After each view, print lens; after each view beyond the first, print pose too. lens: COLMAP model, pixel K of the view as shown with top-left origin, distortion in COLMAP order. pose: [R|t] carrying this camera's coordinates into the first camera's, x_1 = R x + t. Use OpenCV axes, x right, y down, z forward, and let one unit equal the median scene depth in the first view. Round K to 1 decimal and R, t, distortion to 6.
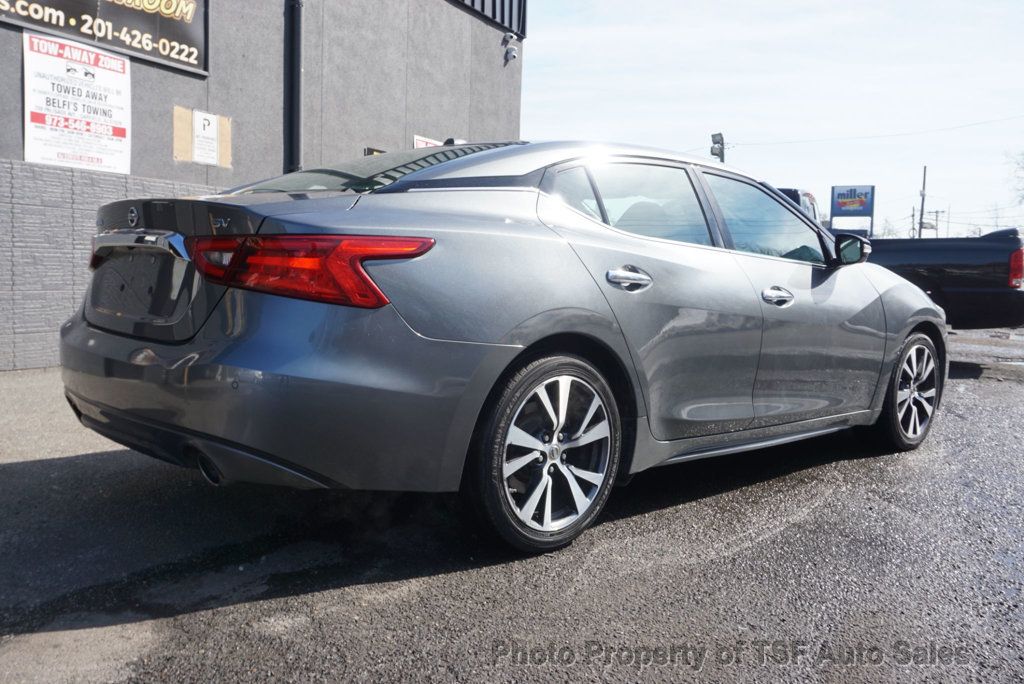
lens RADIAL K [[902.5, 0, 507.3], [0, 902.5, 334.8], [0, 0, 1]] dist [-0.018909, 0.008492]
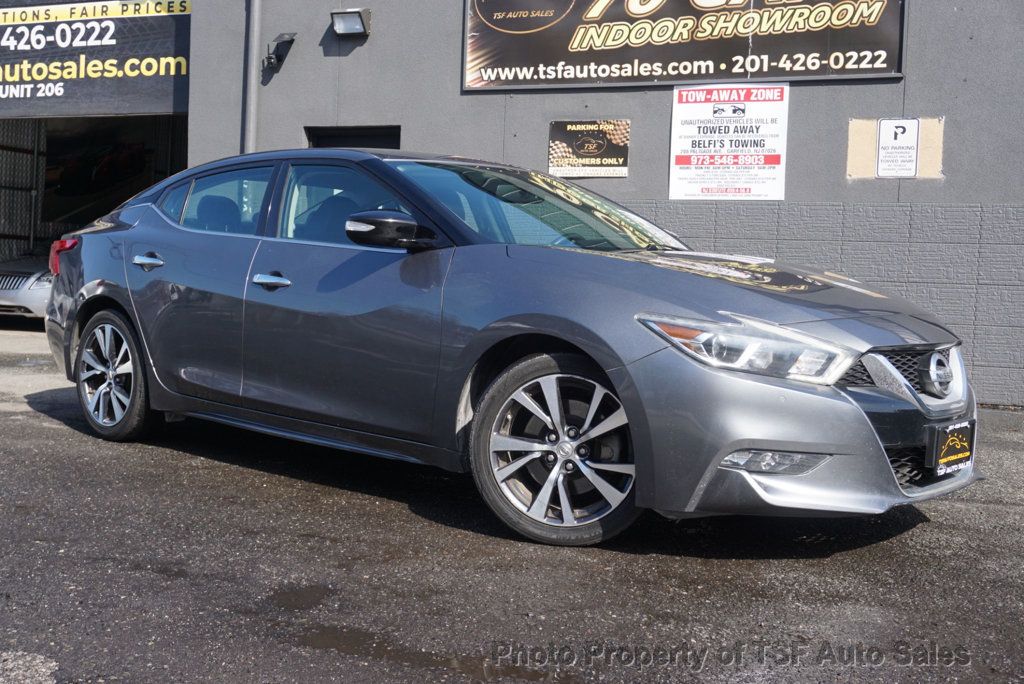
lens RADIAL K [[1181.1, 0, 512.6], [0, 1181.1, 344.3], [0, 0, 1]] dist [0.010903, 0.000000]
pose [[0.067053, 0.031453, -0.997254, 0.898034], [-0.110281, 0.993612, 0.023923, -0.019326], [0.991636, 0.108374, 0.070093, 0.653587]]
